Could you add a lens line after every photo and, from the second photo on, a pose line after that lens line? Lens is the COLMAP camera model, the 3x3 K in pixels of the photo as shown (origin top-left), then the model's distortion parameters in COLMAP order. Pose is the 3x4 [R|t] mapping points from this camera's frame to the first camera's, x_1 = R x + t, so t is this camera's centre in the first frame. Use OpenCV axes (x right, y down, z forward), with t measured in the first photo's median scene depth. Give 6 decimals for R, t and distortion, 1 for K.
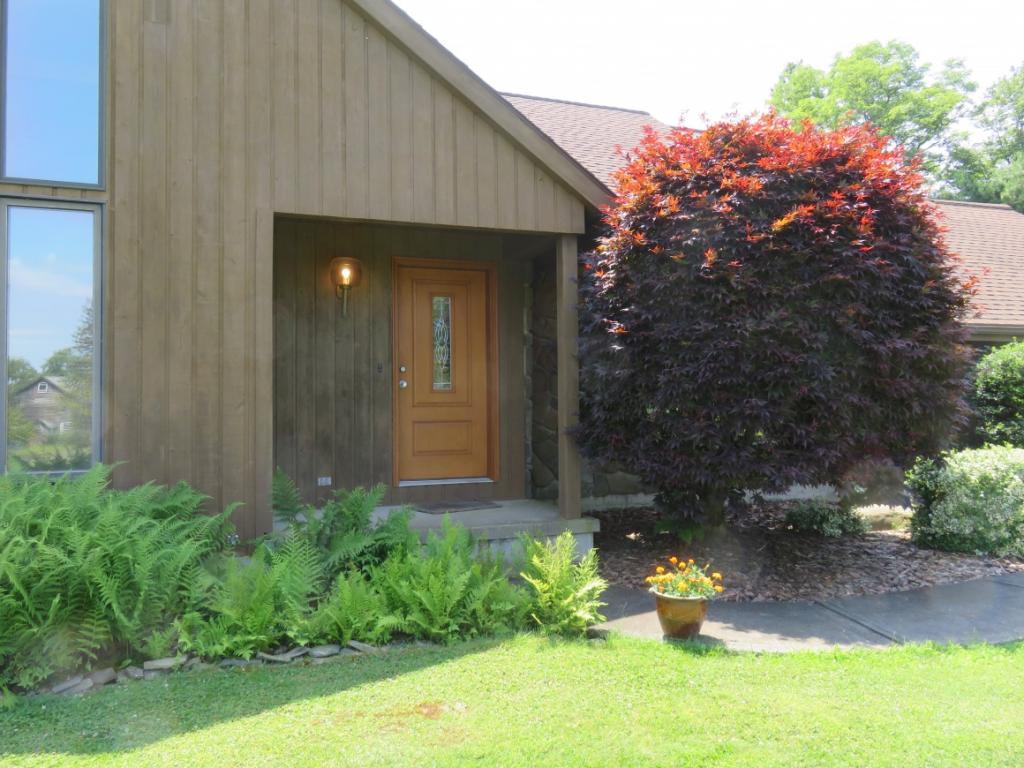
lens RADIAL K [[776.2, 0, 512.0], [0, 776.2, 384.0], [0, 0, 1]] dist [-0.008575, 0.003834]
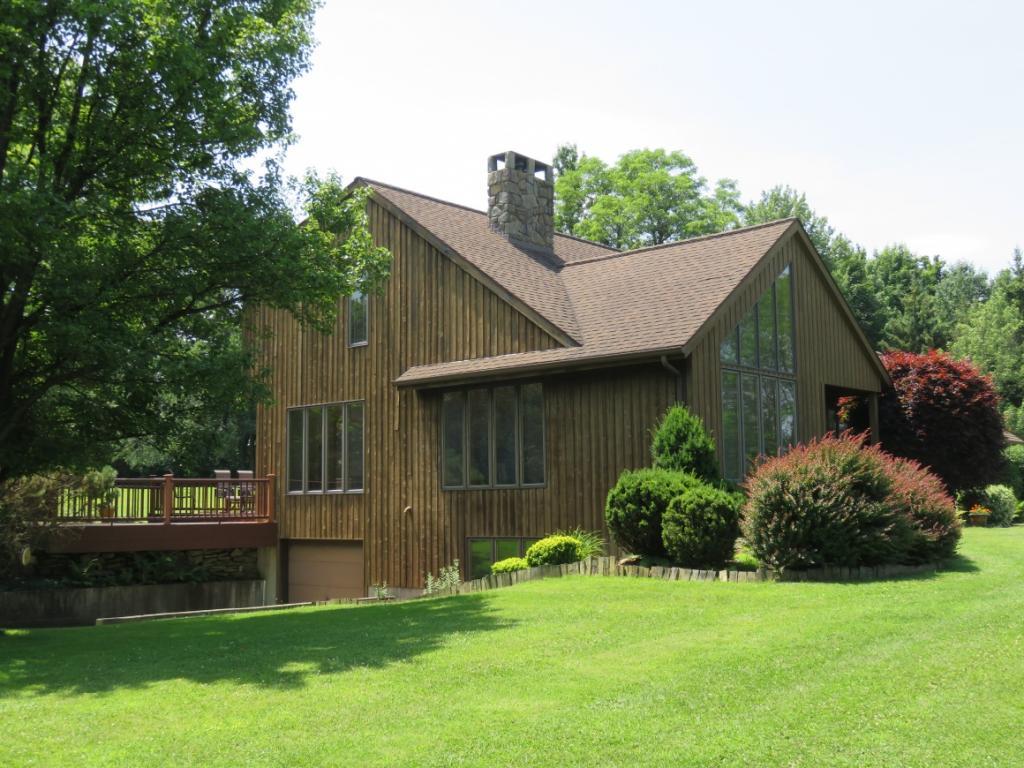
lens RADIAL K [[1178.8, 0, 512.0], [0, 1178.8, 384.0], [0, 0, 1]] dist [-0.003912, -0.008886]
pose [[0.882244, 0.055566, 0.467502, -2.661694], [-0.013085, 0.995521, -0.093632, 0.144308], [-0.470611, 0.076489, 0.879019, -1.718925]]
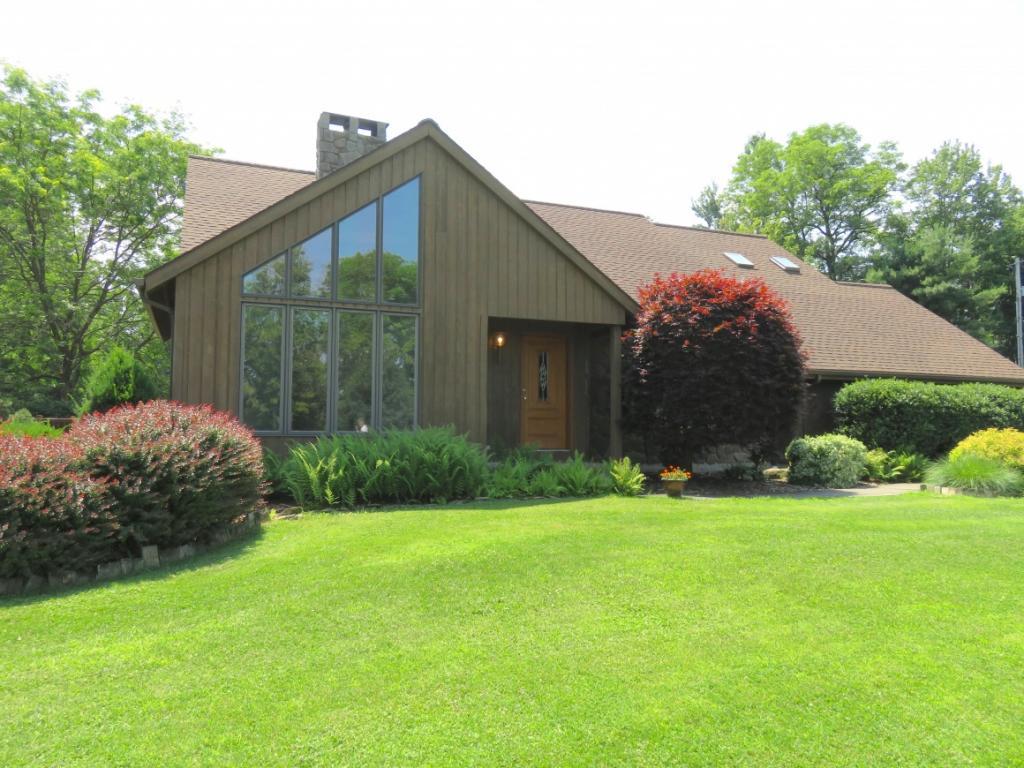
lens RADIAL K [[775.1, 0, 512.0], [0, 775.1, 384.0], [0, 0, 1]] dist [0.006974, -0.003417]
pose [[0.999311, 0.017684, 0.032628, -0.266070], [-0.016541, 0.999251, -0.034990, 0.037645], [-0.033222, 0.034426, 0.998855, -1.014217]]
